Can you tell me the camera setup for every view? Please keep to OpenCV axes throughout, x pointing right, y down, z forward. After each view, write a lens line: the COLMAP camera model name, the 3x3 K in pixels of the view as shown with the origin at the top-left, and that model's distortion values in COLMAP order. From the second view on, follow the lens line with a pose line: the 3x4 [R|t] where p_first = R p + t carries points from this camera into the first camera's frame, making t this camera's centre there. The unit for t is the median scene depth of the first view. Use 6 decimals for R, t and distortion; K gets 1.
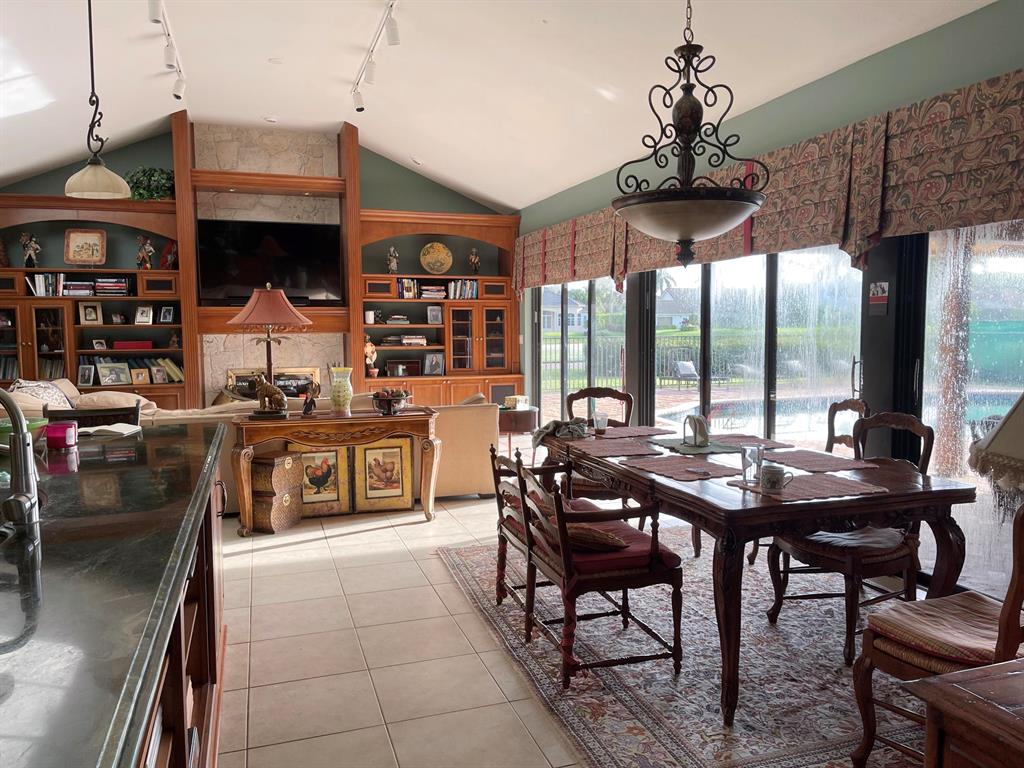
lens RADIAL K [[773.3, 0, 511.5], [0, 773.3, 375.8], [0, 0, 1]] dist [0.053747, -0.073863]
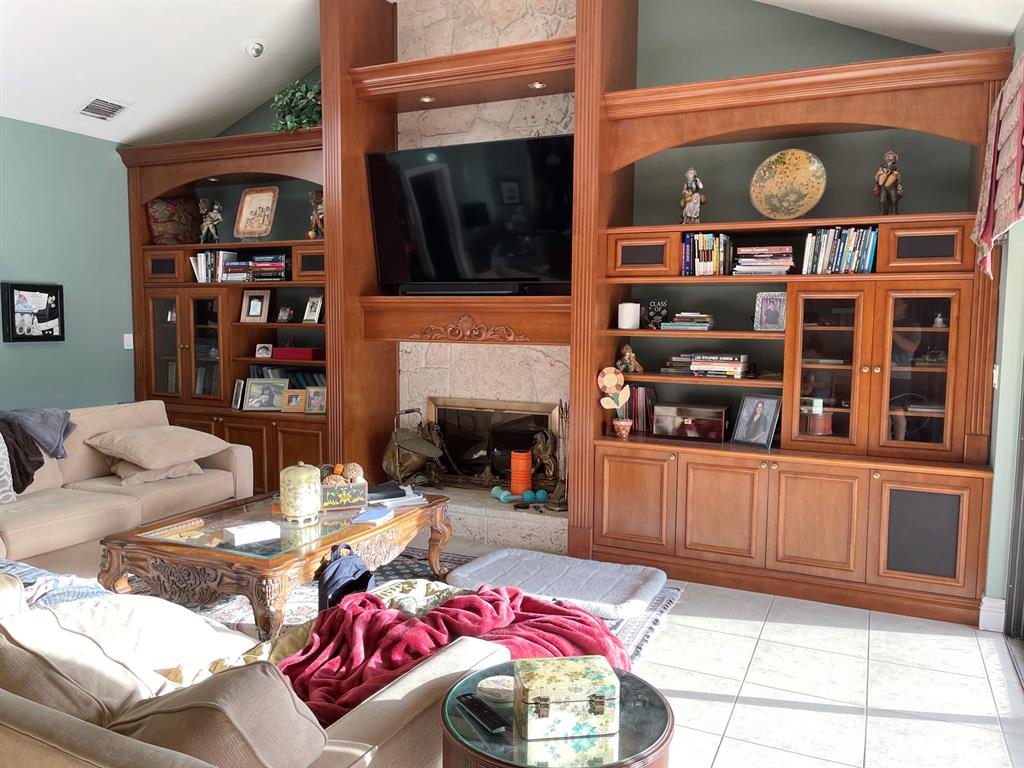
lens RADIAL K [[773.3, 0, 514.9], [0, 773.3, 384.6], [0, 0, 1]] dist [0.053747, -0.073863]
pose [[0.723474, 0.071165, -0.686673, 0.100359], [-0.061591, 0.997360, 0.038471, -0.042229], [0.687598, 0.014460, 0.725947, 0.542710]]
